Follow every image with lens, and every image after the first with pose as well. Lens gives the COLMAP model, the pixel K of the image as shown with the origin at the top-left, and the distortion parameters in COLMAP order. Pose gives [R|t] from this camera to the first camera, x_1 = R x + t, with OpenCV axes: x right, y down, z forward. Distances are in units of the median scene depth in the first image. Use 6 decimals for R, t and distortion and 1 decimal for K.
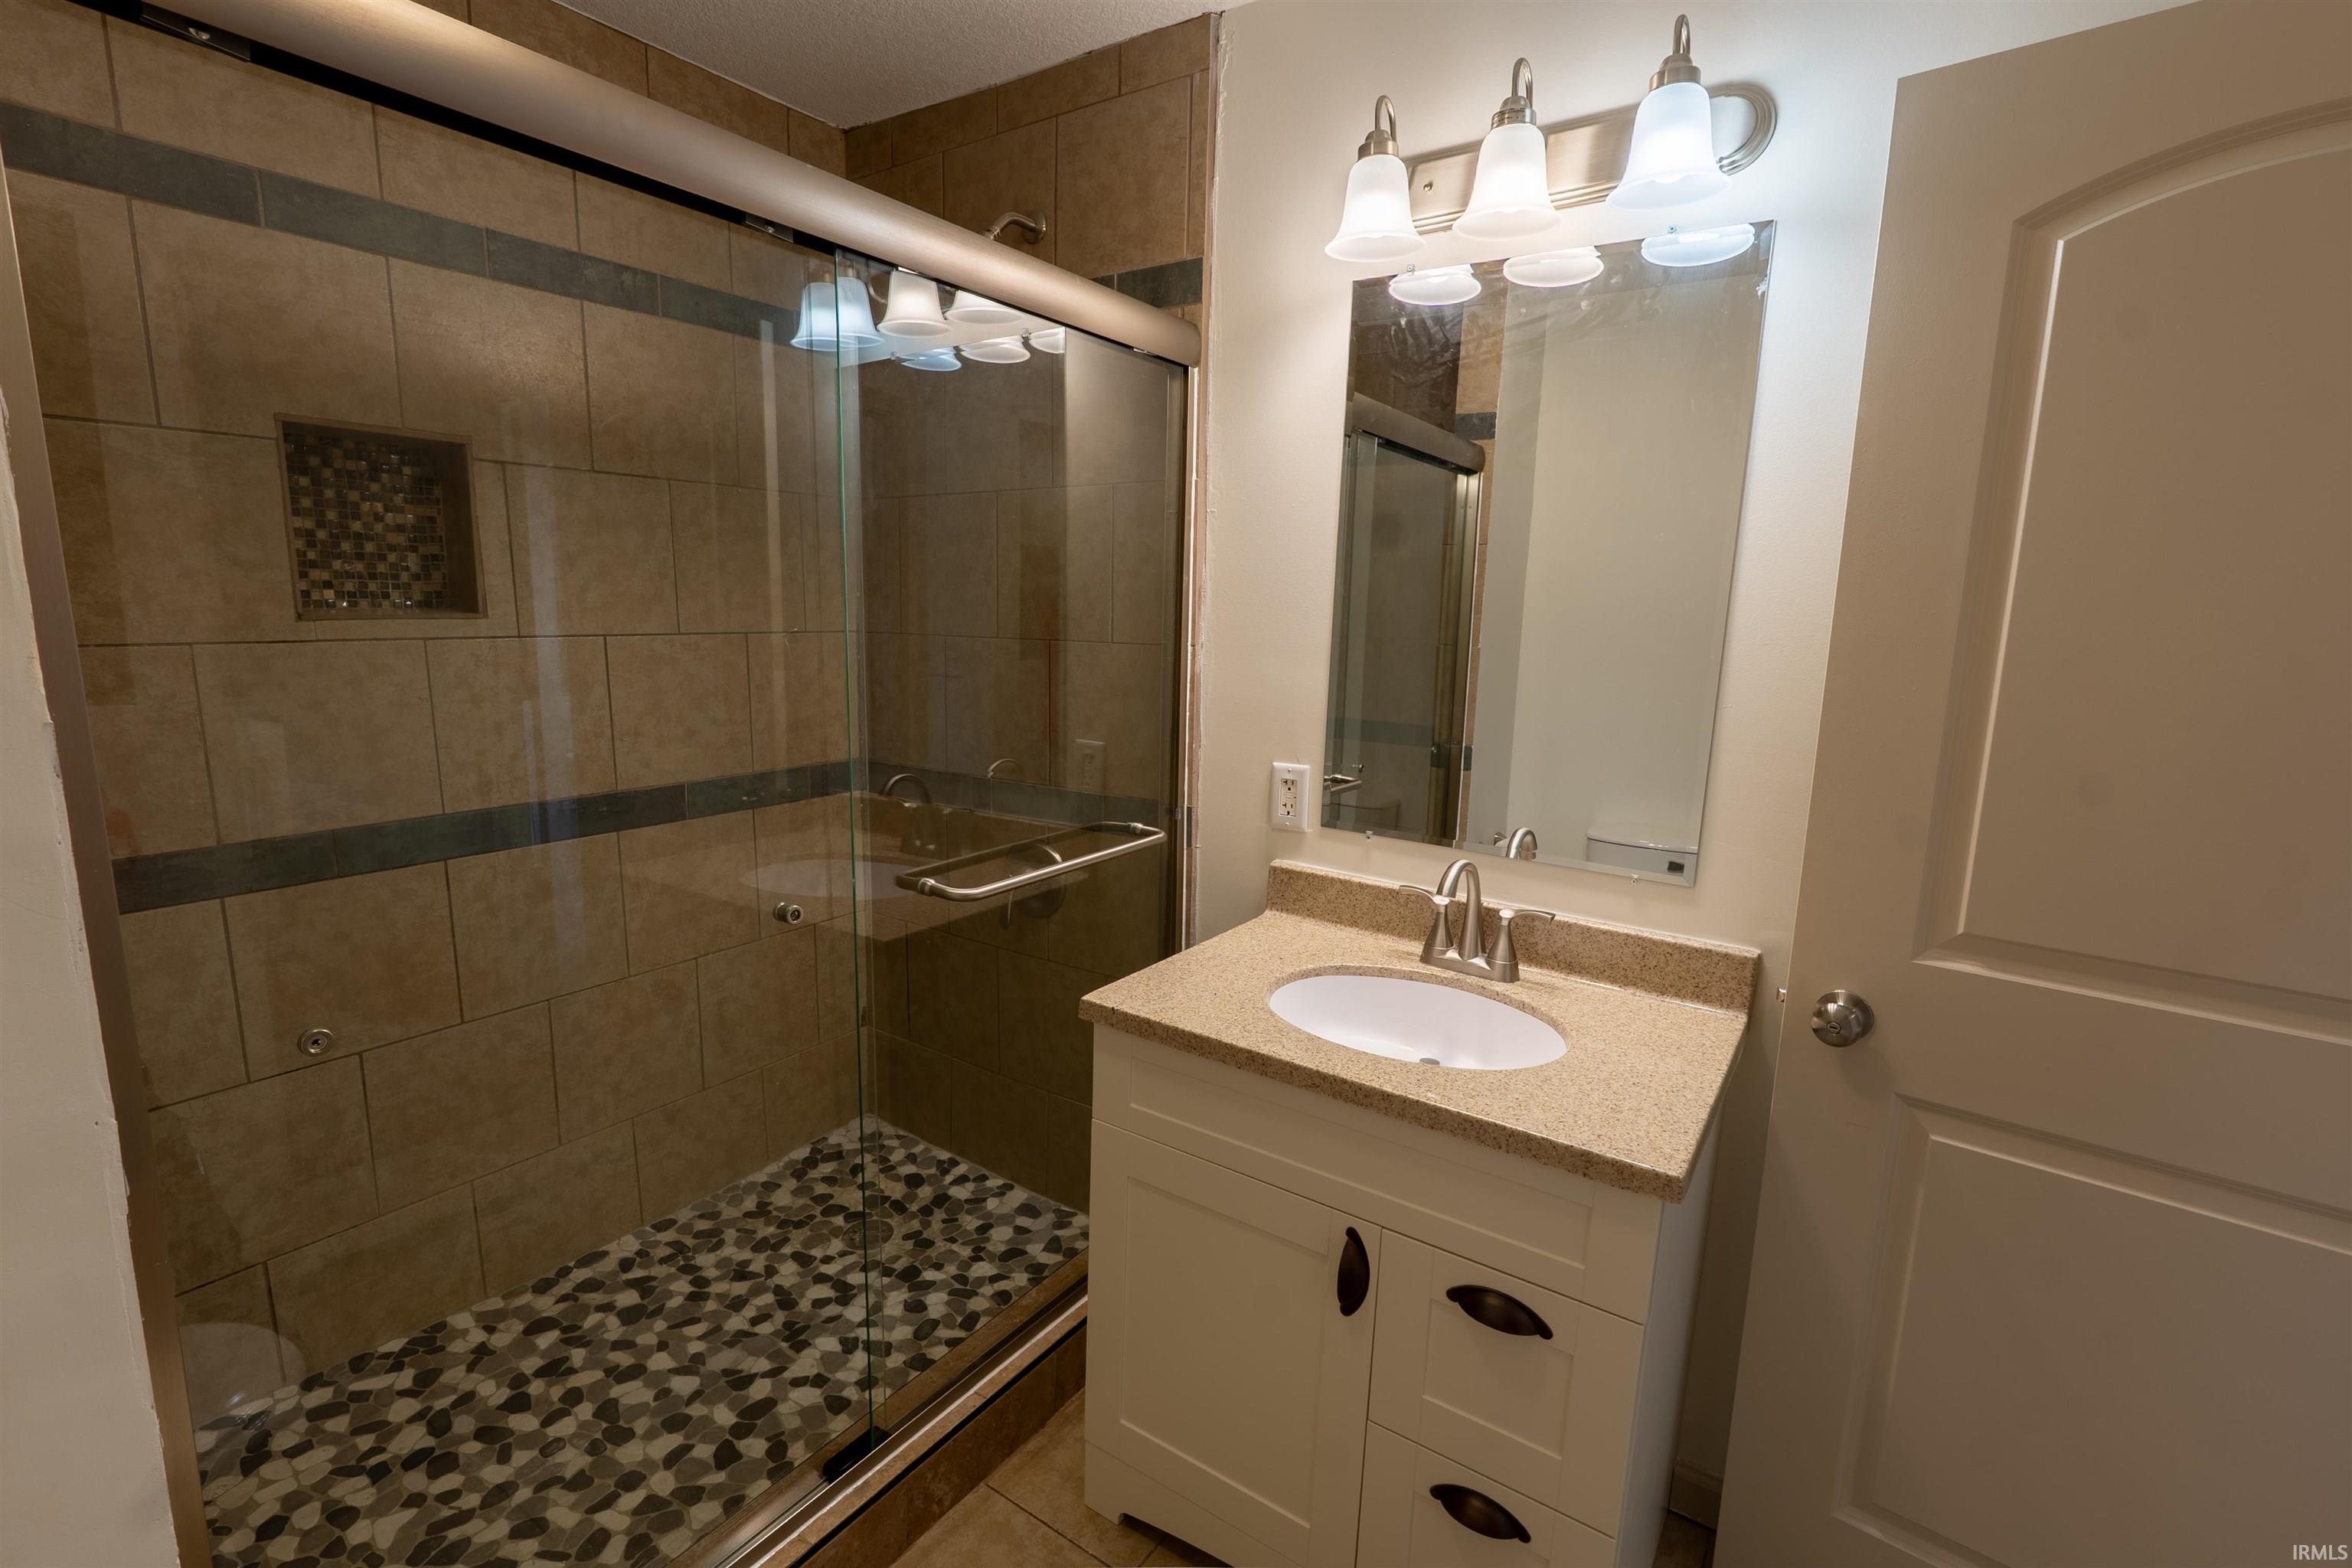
lens RADIAL K [[1066.5, 0, 1172.7], [0, 1066.5, 787.9], [0, 0, 1]] dist [-0.005098, -0.000530]
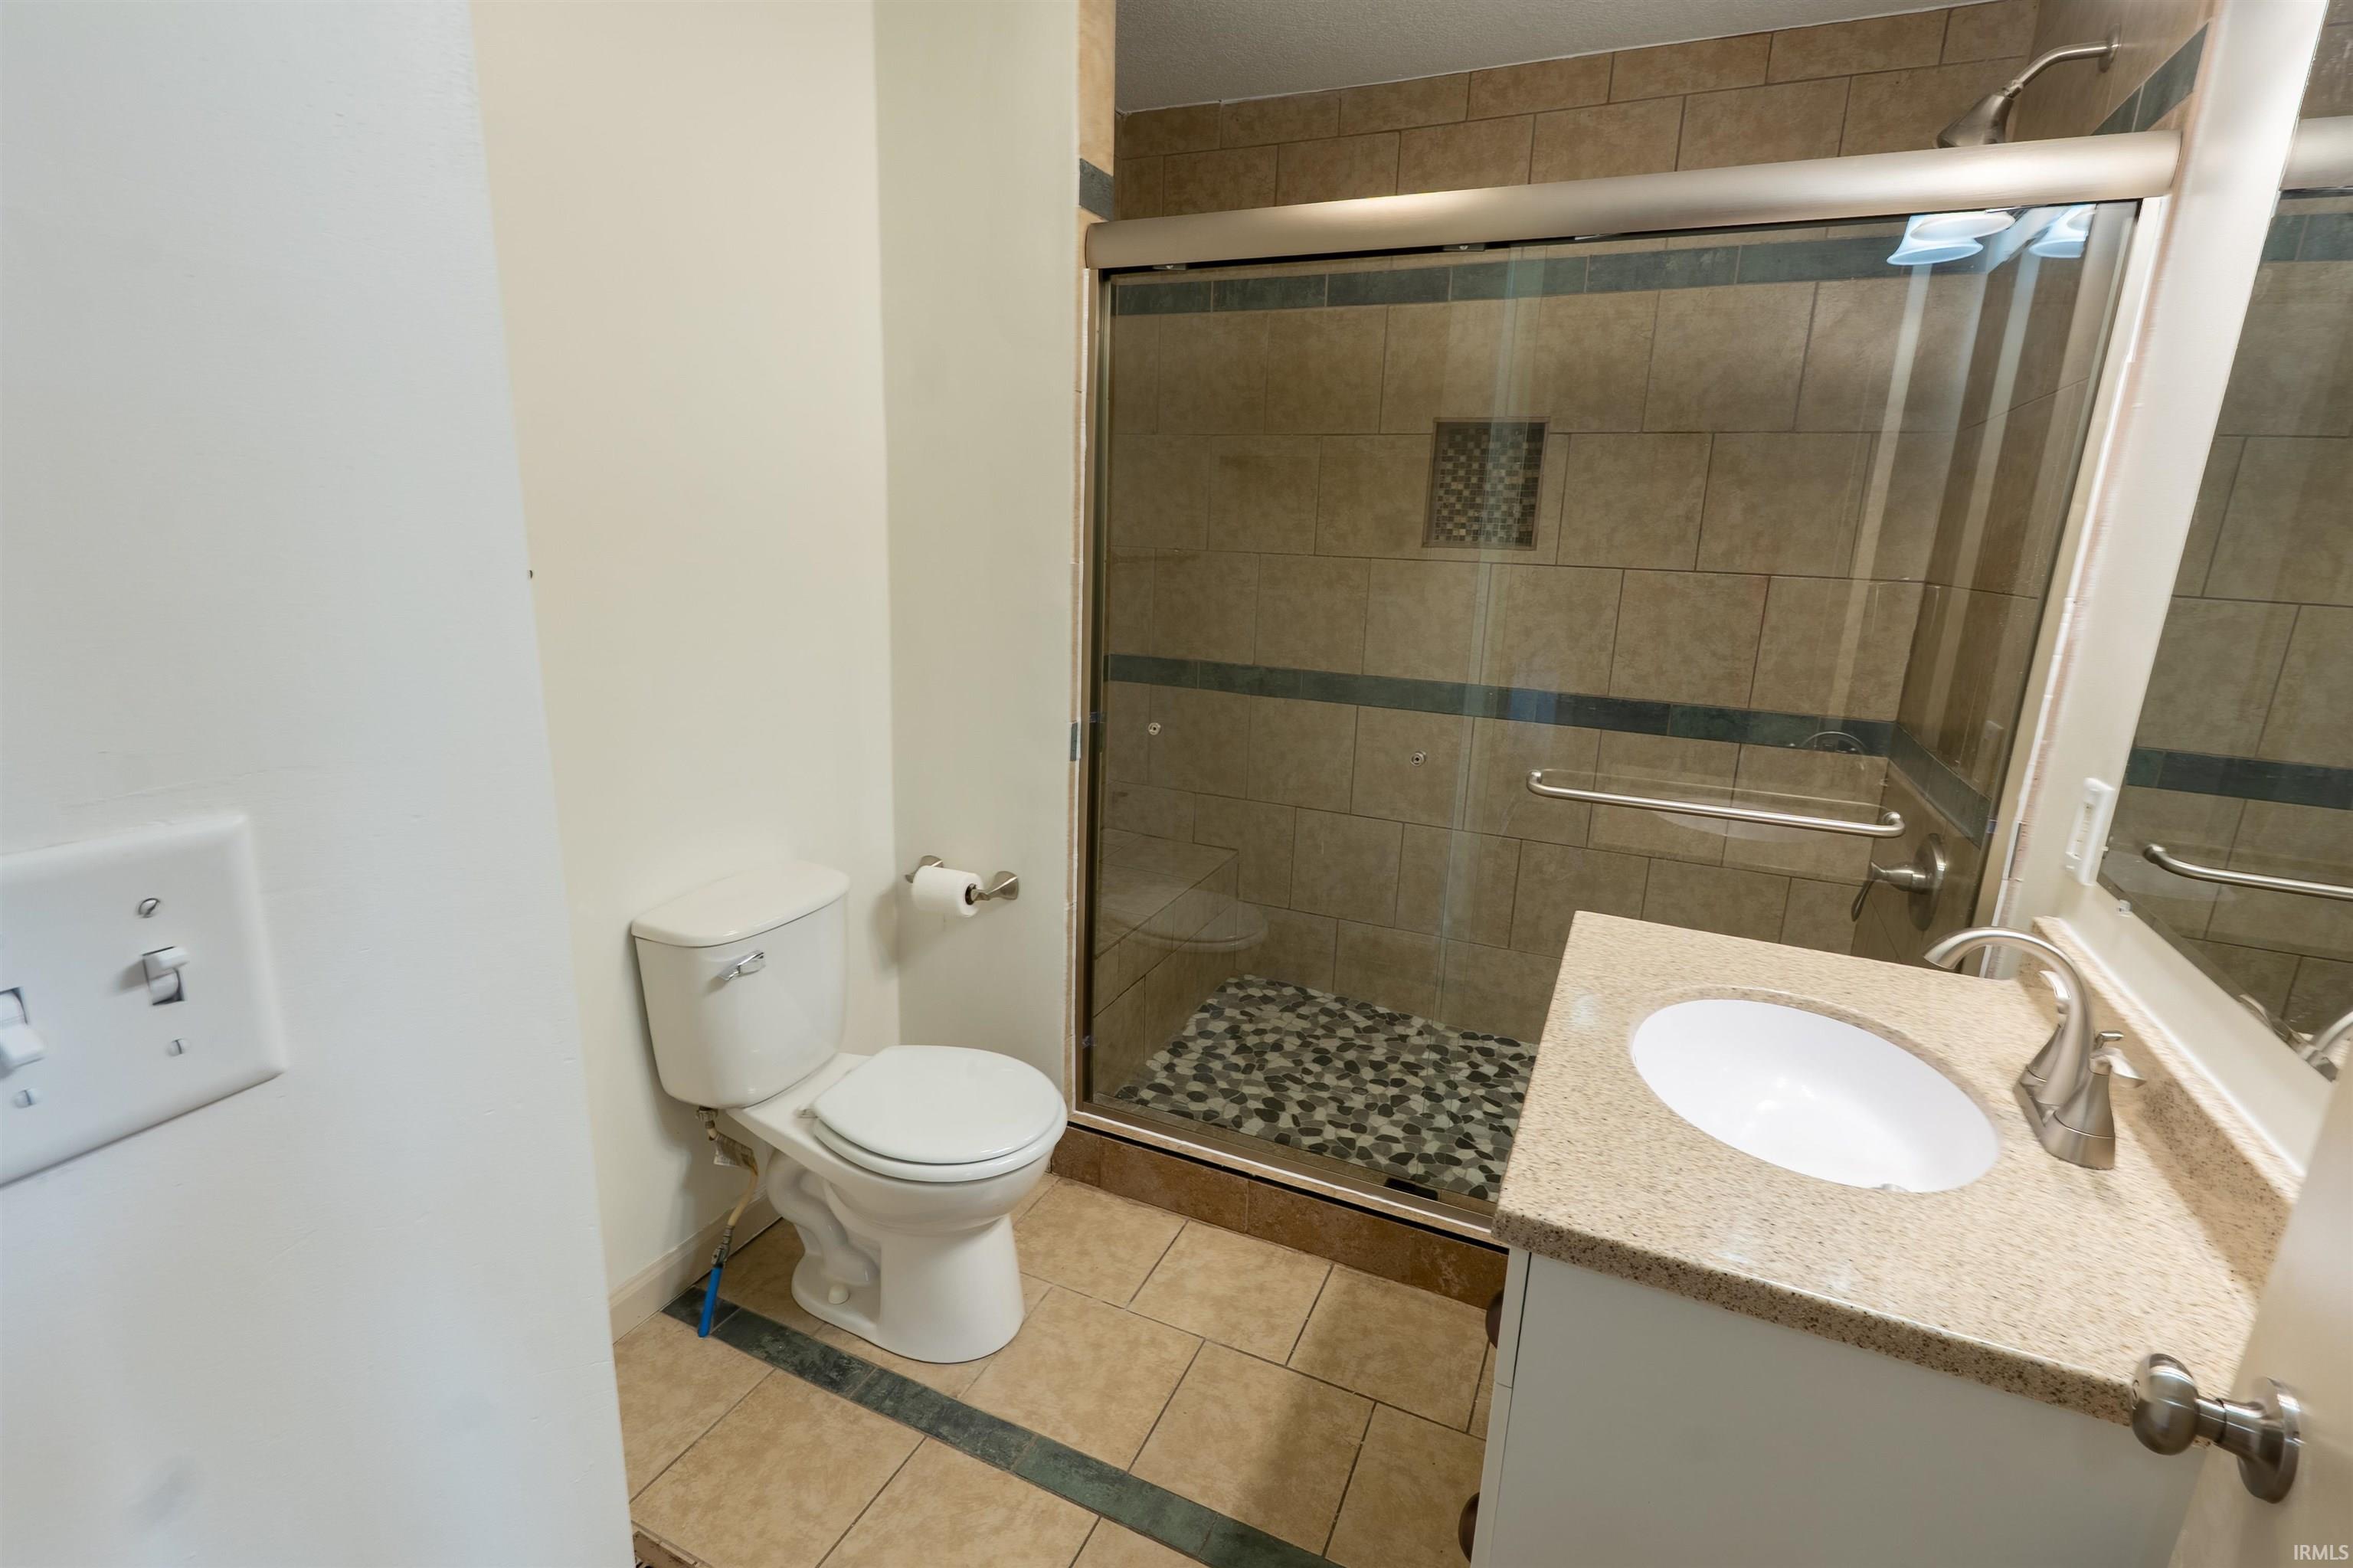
lens RADIAL K [[1067.0, 0, 1172.6], [0, 1067.0, 786.7], [0, 0, 1]] dist [-0.005098, -0.000530]
pose [[0.174685, 0.221321, -0.959428, 0.705541], [-0.199970, 0.962077, 0.185523, -0.029672], [0.964104, 0.159449, 0.212318, 0.326457]]
